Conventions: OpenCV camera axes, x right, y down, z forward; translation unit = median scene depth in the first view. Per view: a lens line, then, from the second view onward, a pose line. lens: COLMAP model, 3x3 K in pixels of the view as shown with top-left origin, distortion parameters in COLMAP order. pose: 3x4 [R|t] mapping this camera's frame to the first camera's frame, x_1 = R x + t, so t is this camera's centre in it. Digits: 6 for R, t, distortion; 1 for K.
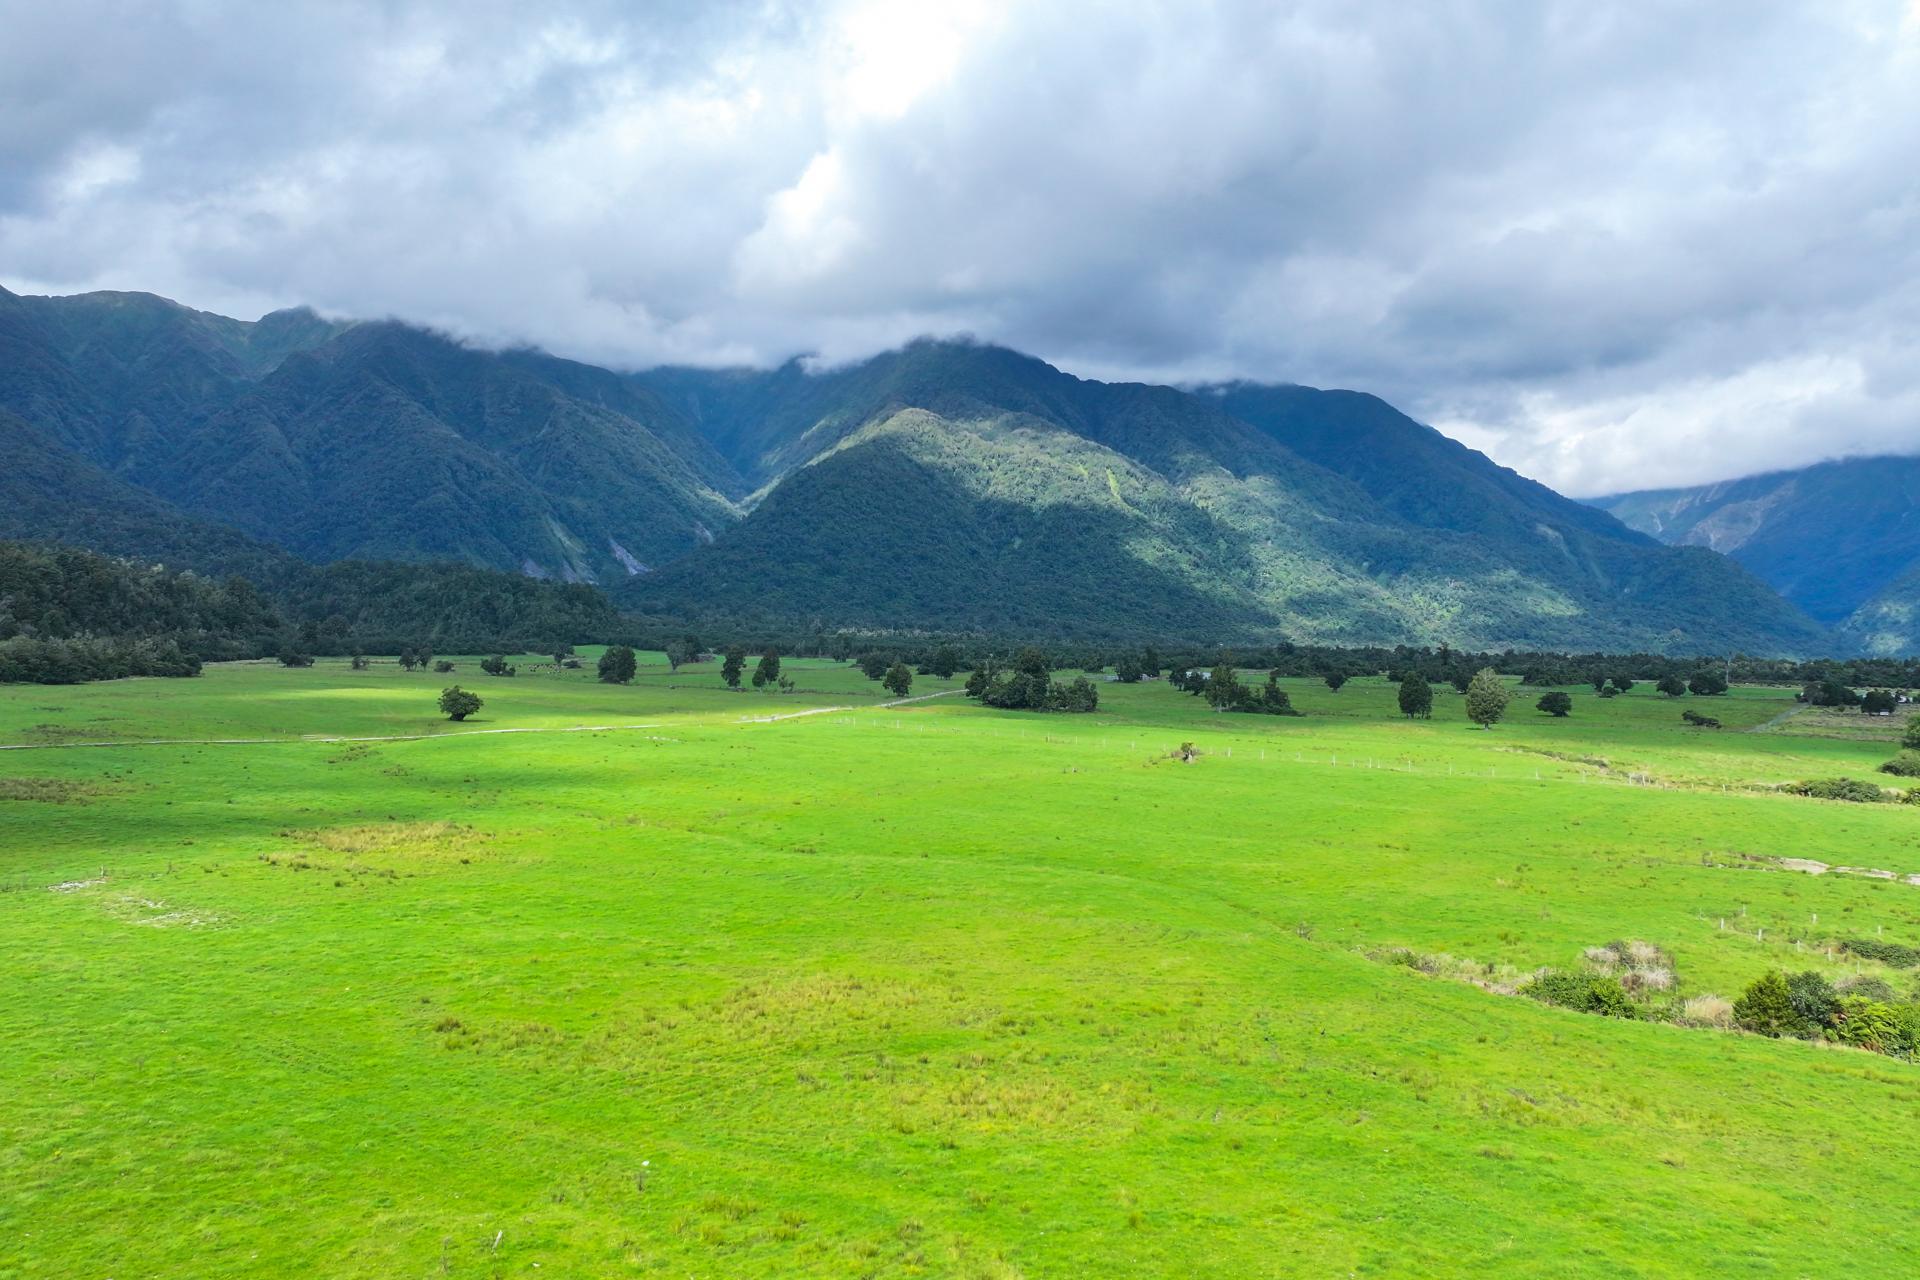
lens RADIAL K [[1601.2, 0, 965.7], [0, 1601.2, 639.1], [0, 0, 1]] dist [0.007862, -0.007967]
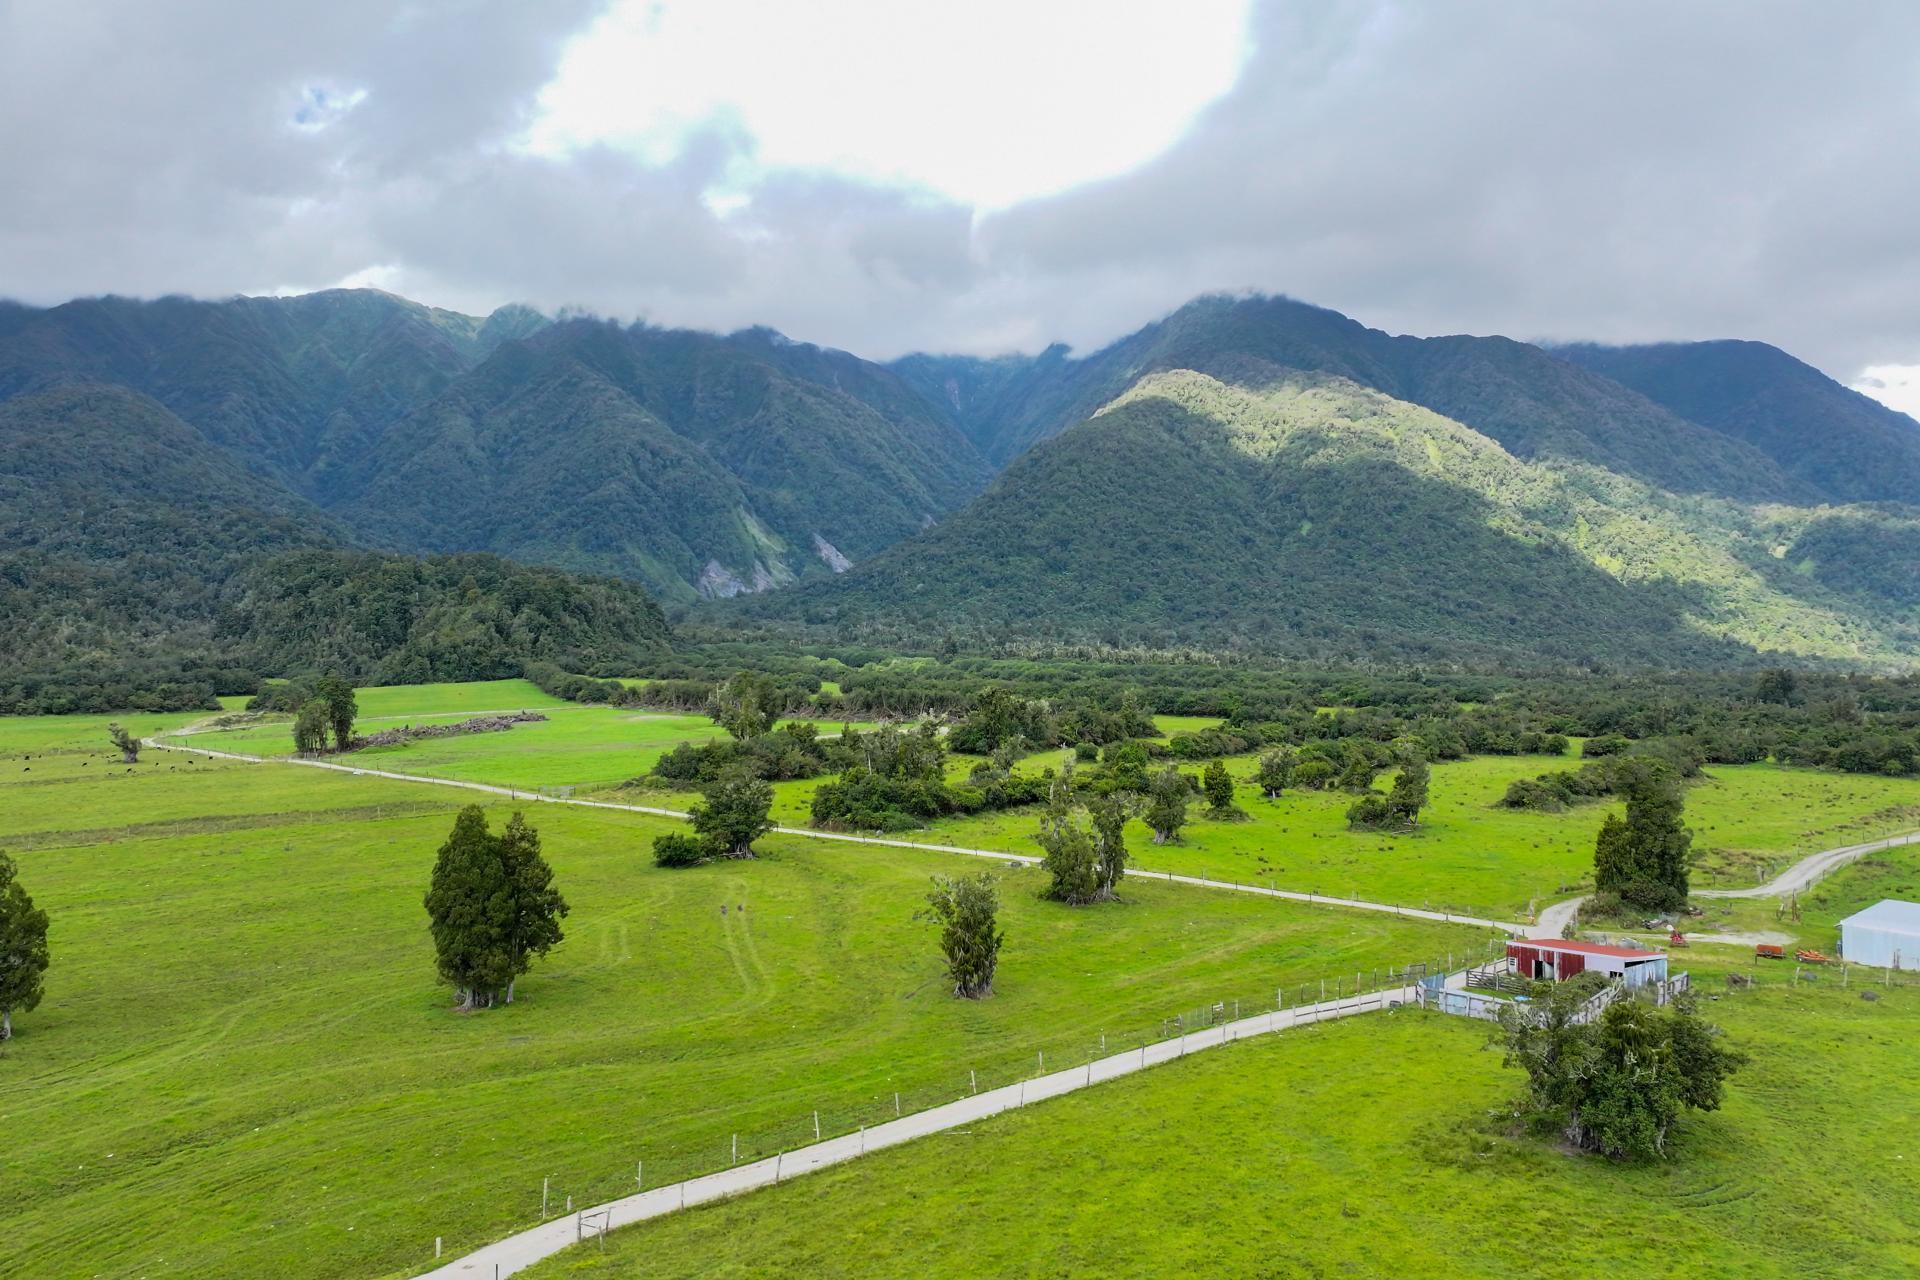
lens RADIAL K [[1601.2, 0, 965.7], [0, 1601.2, 639.1], [0, 0, 1]] dist [0.007862, -0.007967]
pose [[0.981687, -0.006765, -0.190382, 0.015562], [0.005897, 0.999969, -0.005124, -0.002765], [0.190411, 0.003907, 0.981697, 0.179043]]
